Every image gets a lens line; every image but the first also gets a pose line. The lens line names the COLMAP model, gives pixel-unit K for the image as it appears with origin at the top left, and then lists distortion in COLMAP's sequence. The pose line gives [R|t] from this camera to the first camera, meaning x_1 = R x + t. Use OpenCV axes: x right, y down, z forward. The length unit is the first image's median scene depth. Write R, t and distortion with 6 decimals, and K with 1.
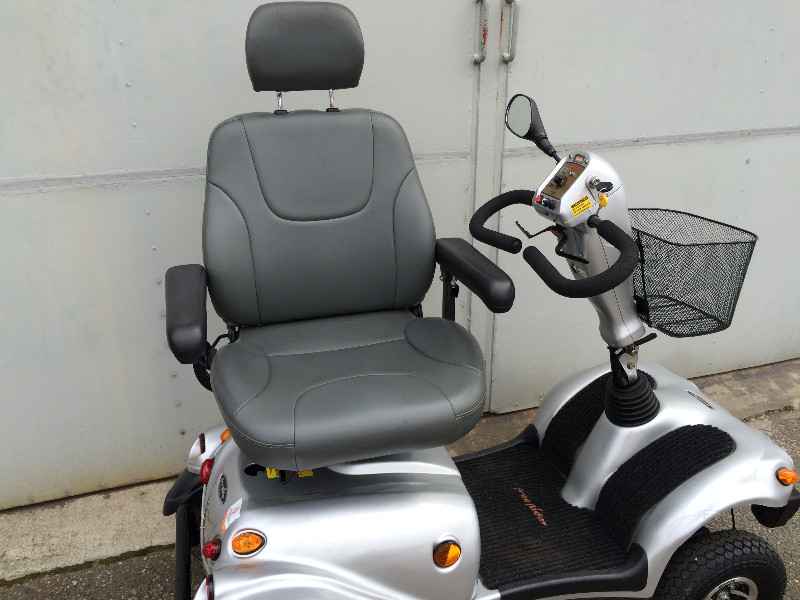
lens RADIAL K [[707.4, 0, 441.9], [0, 707.4, 316.3], [0, 0, 1]] dist [0.178653, -0.311150]
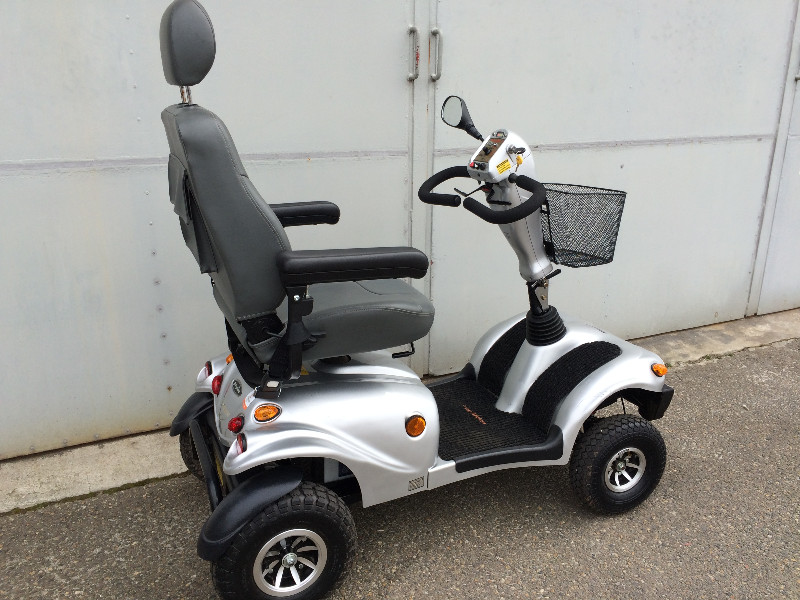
lens RADIAL K [[707.4, 0, 441.9], [0, 707.4, 316.3], [0, 0, 1]] dist [0.178653, -0.311150]
pose [[0.990781, -0.031614, 0.131731, -0.089184], [0.042603, 0.995766, -0.081456, 0.190576], [-0.128598, 0.086318, 0.987933, -0.249152]]
